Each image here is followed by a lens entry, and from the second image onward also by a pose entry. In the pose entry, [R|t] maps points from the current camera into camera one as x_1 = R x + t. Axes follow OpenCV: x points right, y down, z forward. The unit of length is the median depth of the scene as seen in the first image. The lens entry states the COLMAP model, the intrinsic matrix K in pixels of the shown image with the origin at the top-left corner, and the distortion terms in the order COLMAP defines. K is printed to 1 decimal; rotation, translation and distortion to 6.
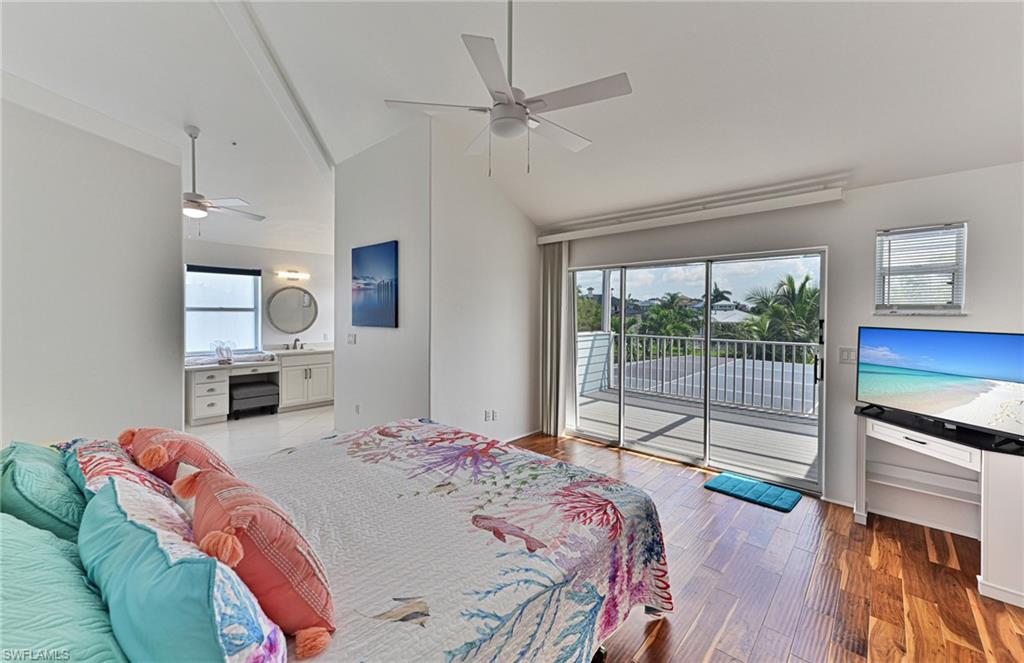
lens RADIAL K [[443.2, 0, 525.0], [0, 443.2, 322.1], [0, 0, 1]] dist [0.027571, 0.000272]
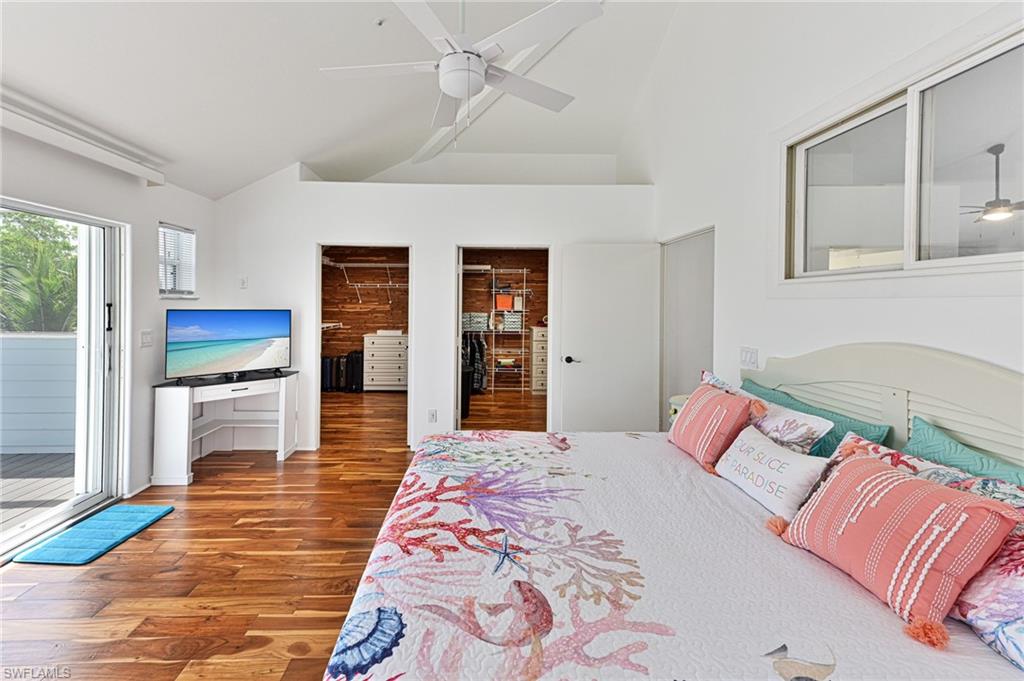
lens RADIAL K [[402.9, 0, 473.8], [0, 402.9, 301.0], [0, 0, 1]] dist [0.001446, 0.000034]
pose [[-0.660159, -0.007009, 0.751093, -0.609528], [0.001542, 0.999942, 0.010687, -0.024906], [-0.751124, 0.008213, -0.660110, 1.438417]]
